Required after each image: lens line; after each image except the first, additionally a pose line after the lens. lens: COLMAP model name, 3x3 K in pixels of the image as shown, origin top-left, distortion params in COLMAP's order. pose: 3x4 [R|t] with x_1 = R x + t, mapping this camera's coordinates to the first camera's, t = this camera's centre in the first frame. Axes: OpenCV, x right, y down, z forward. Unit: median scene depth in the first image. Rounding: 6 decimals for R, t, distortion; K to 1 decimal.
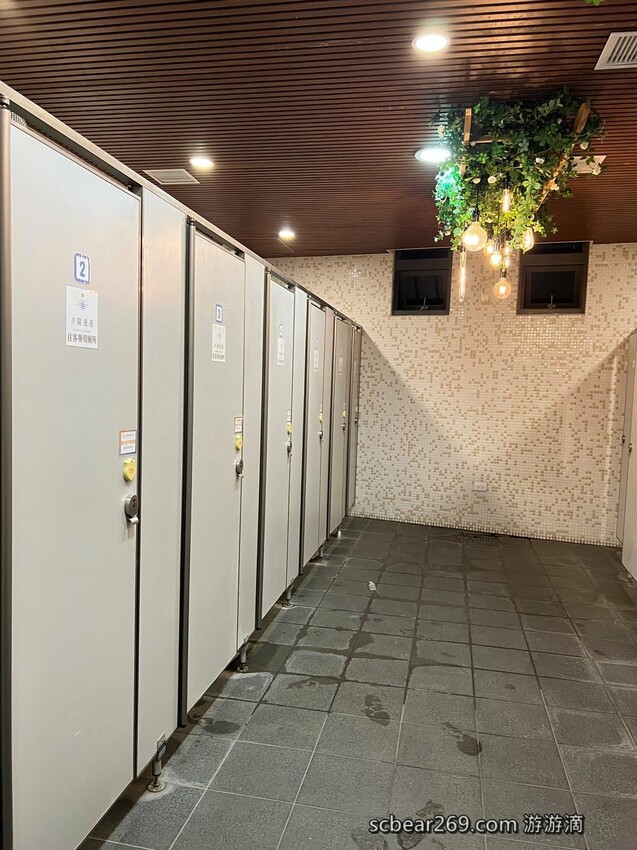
lens RADIAL K [[645.4, 0, 319.4], [0, 645.4, 425.5], [0, 0, 1]] dist [-0.000642, -0.002405]
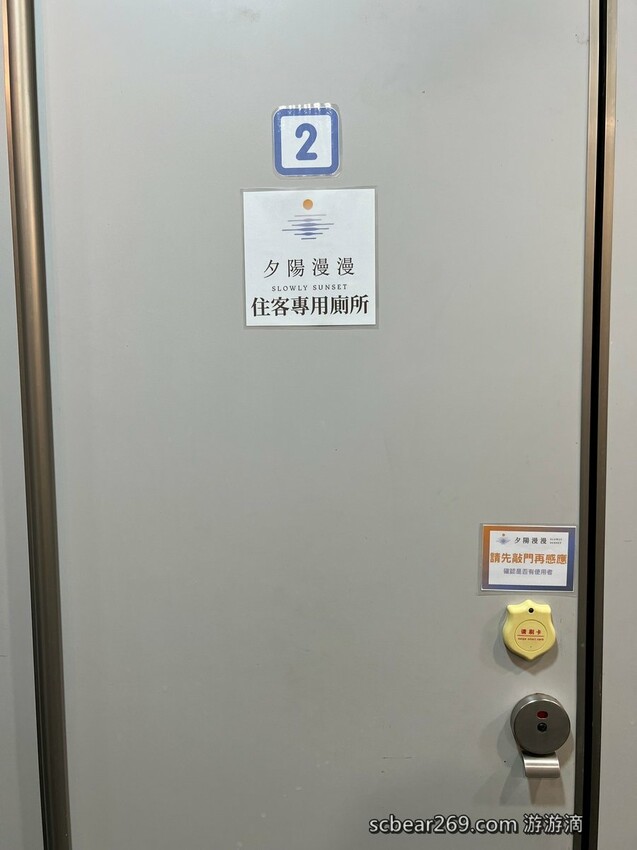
lens RADIAL K [[645.4, 0, 318.5], [0, 645.4, 424.4], [0, 0, 1]] dist [-0.000642, -0.002405]
pose [[0.180890, 0.055330, -0.981946, 0.063914], [-0.049831, 0.997650, 0.047035, -0.076251], [0.982240, 0.040423, 0.183222, 0.933051]]
